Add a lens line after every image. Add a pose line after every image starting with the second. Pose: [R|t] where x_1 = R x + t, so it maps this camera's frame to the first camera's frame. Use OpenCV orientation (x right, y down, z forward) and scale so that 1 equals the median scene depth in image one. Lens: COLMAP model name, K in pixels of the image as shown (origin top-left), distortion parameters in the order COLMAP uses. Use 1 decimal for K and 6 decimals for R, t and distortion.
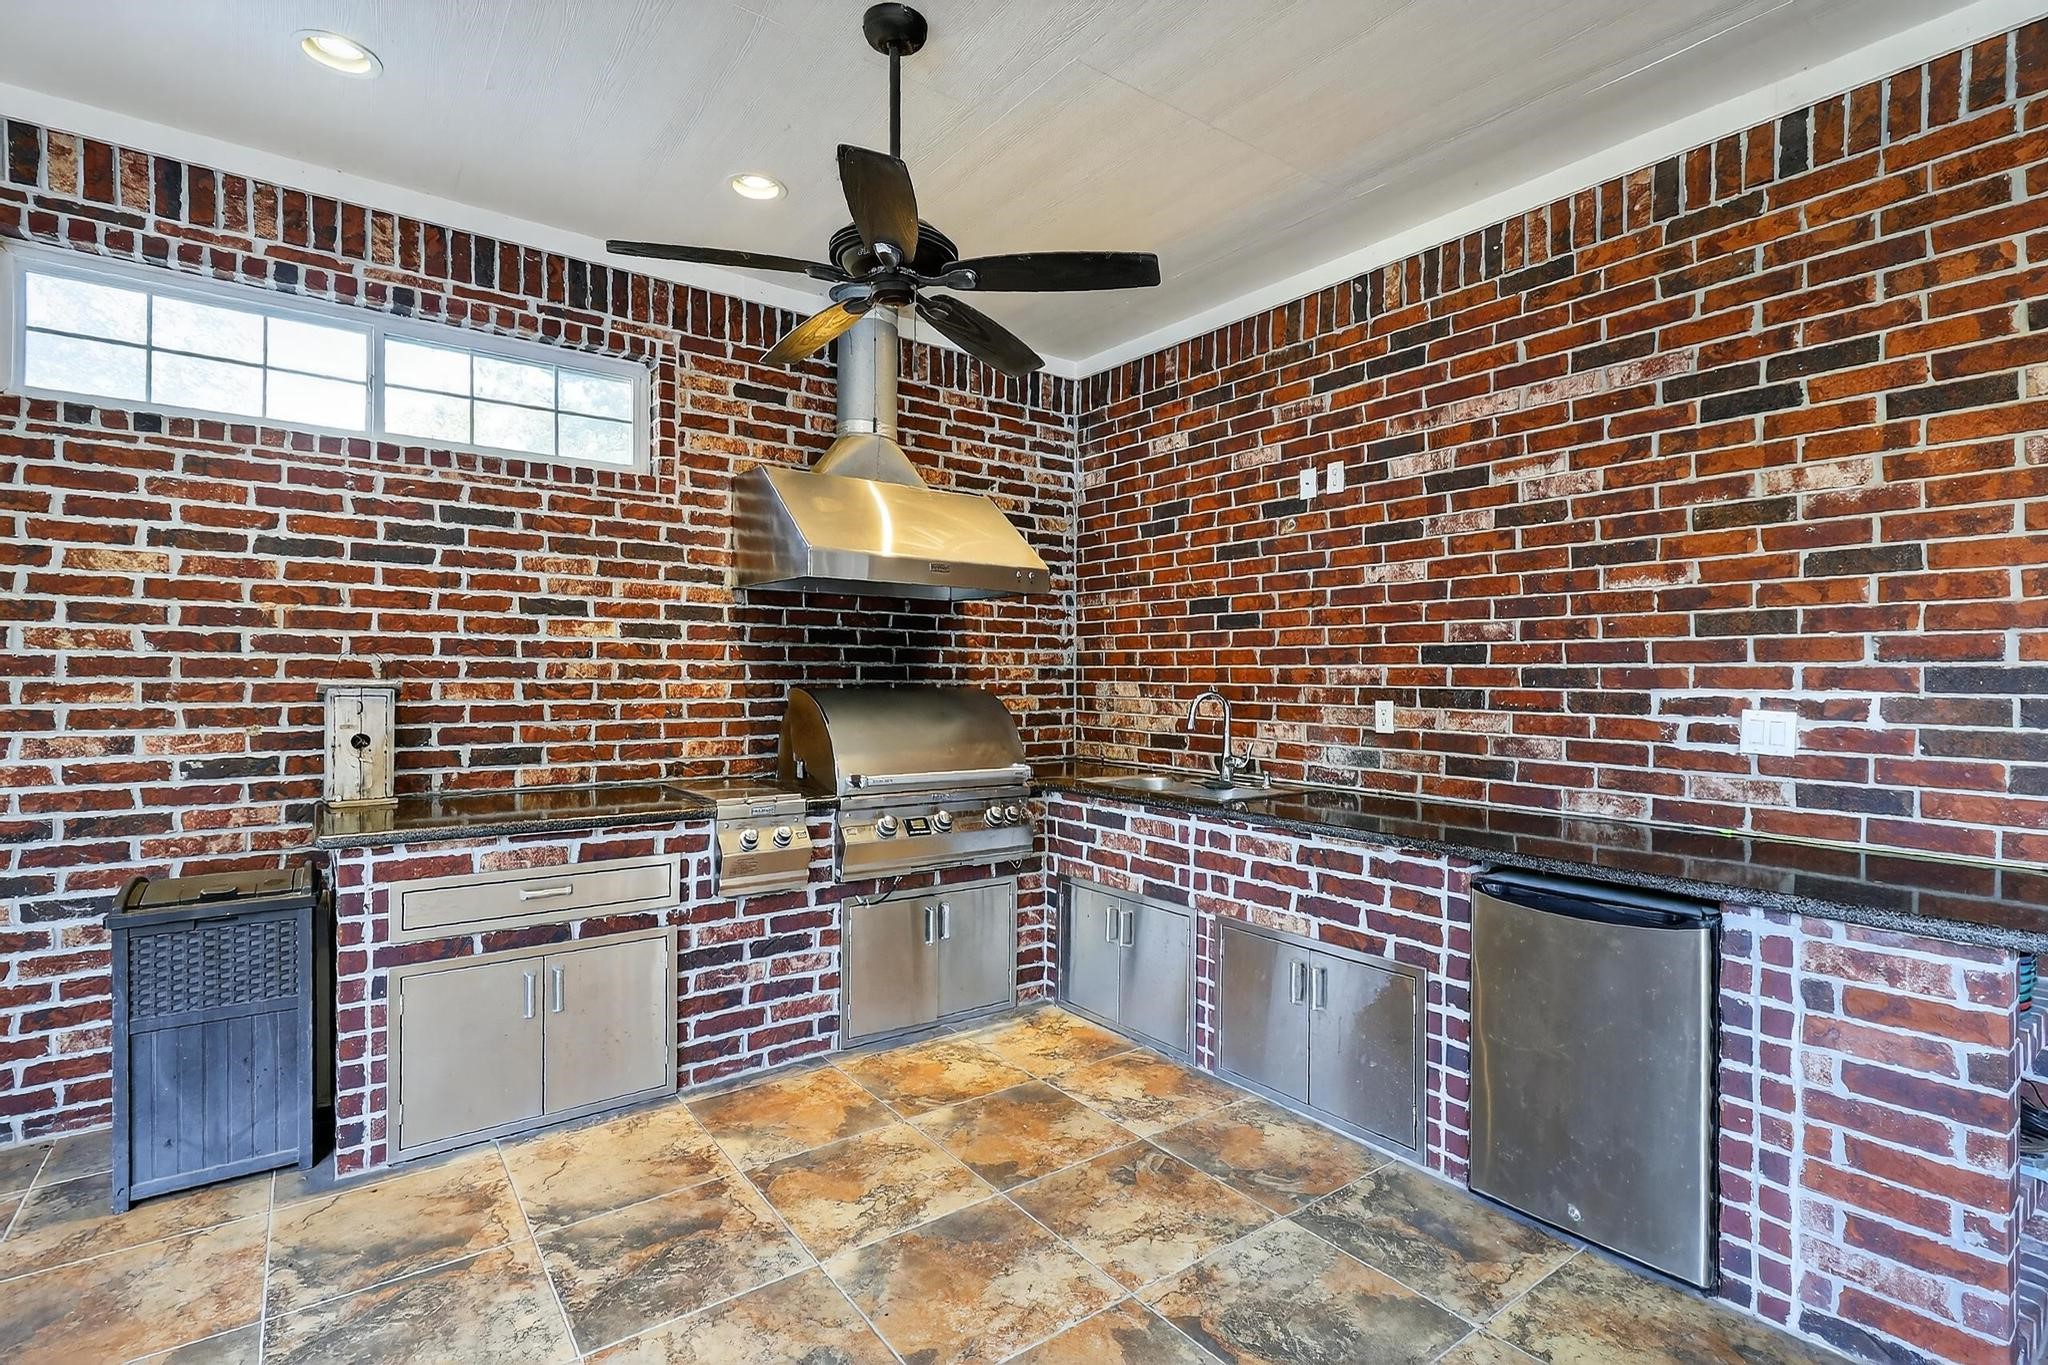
lens RADIAL K [[962.3, 0, 1035.6], [0, 962.3, 686.1], [0, 0, 1]] dist [-0.000045, -0.000296]
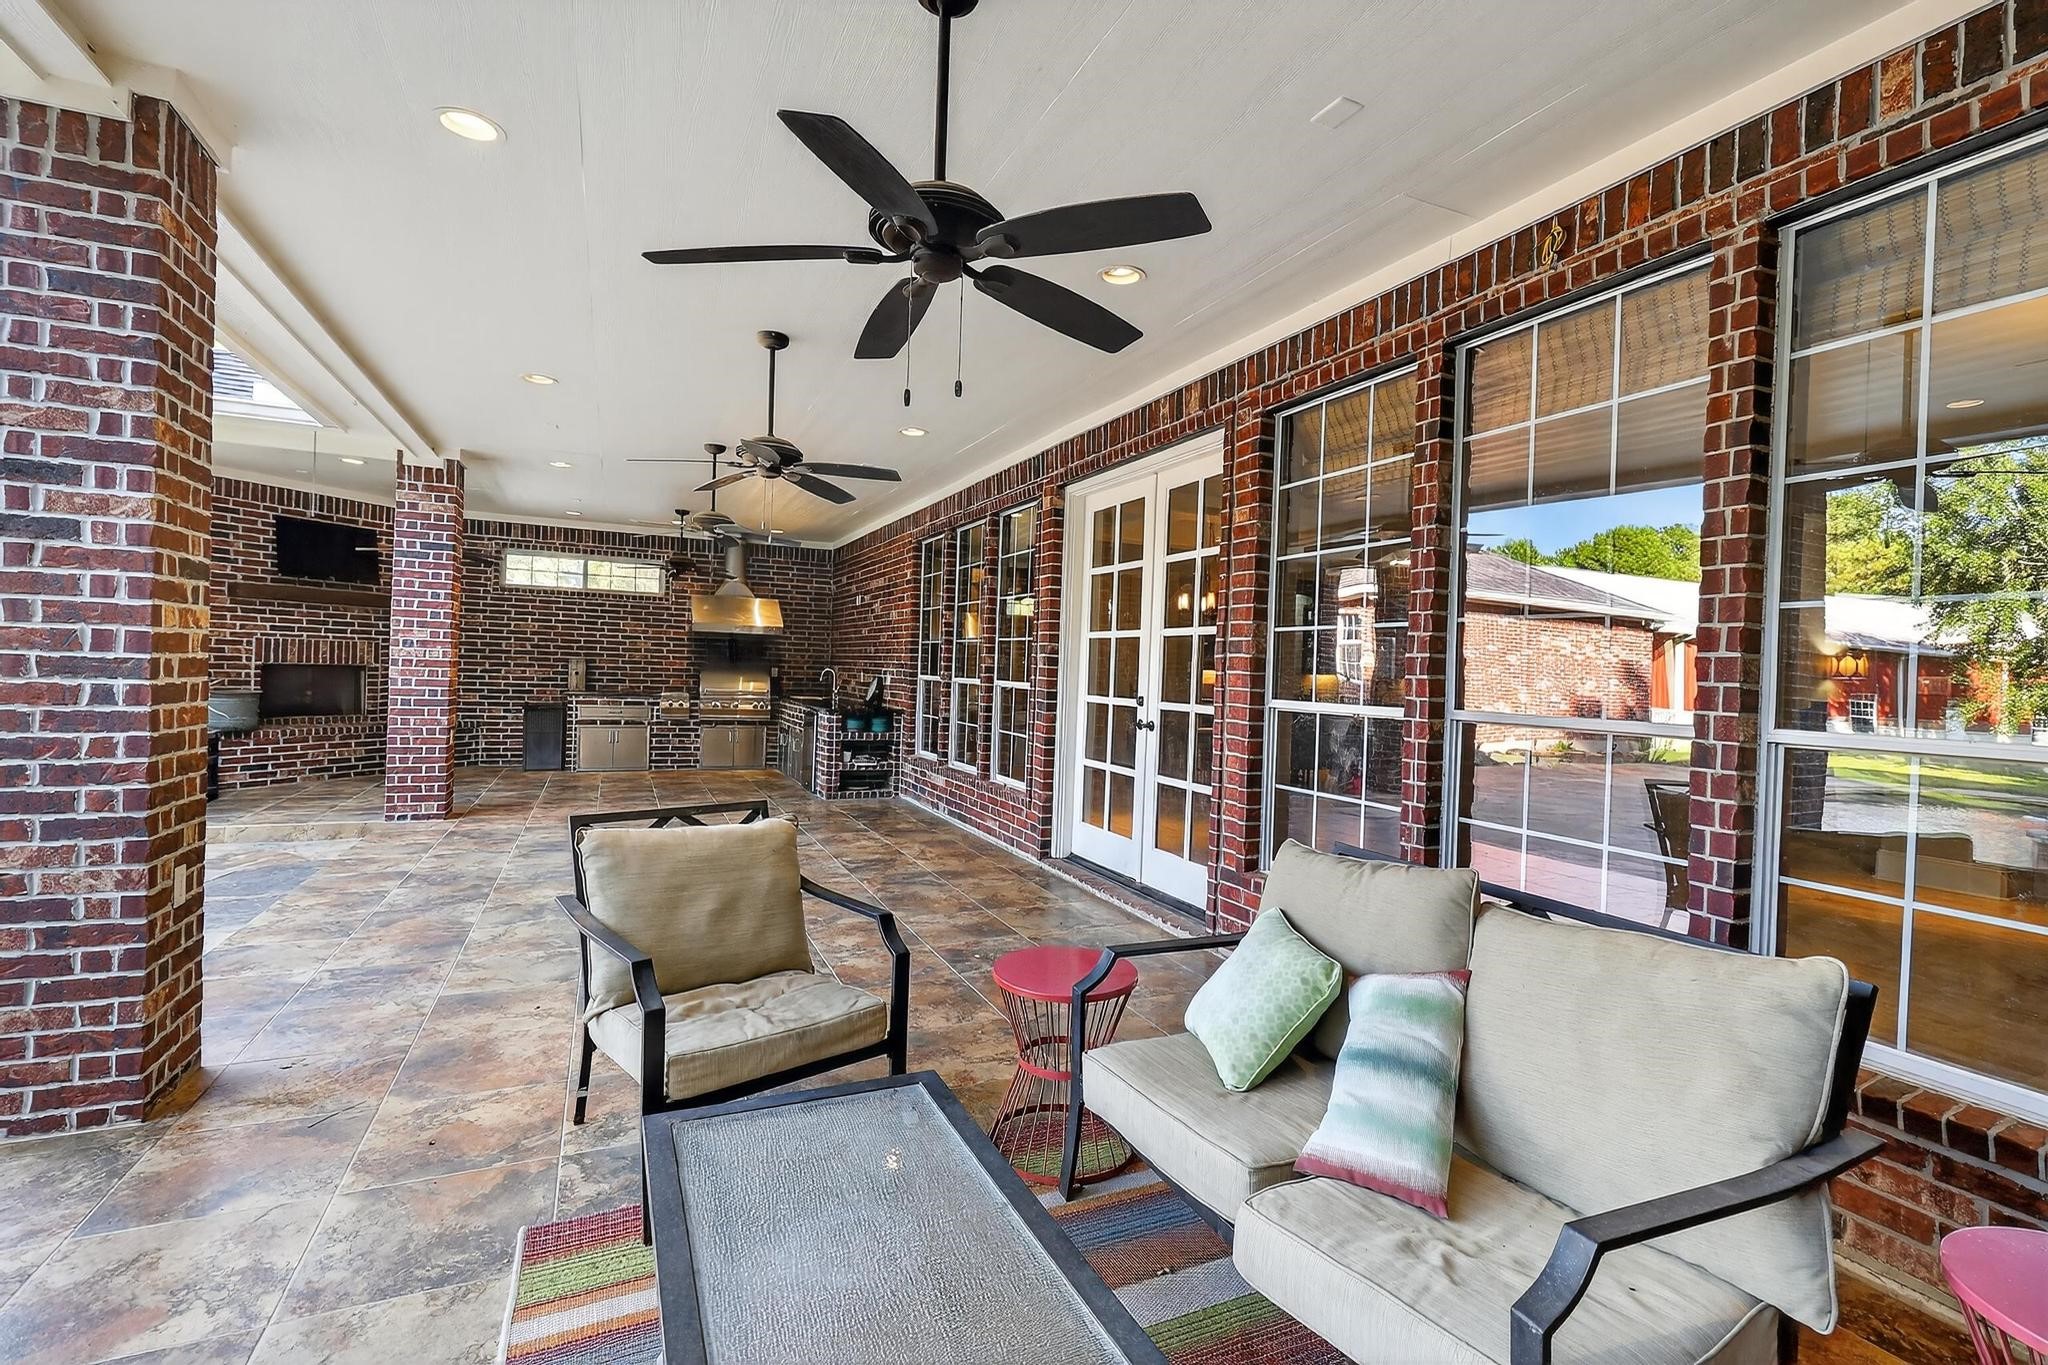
lens RADIAL K [[962.3, 0, 1035.6], [0, 962.3, 686.1], [0, 0, 1]] dist [-0.000045, -0.000296]
pose [[0.974419, 0.029250, -0.222825, 1.878644], [-0.028989, 0.999570, 0.004446, 0.037154], [0.222860, 0.002128, 0.974848, -2.260367]]
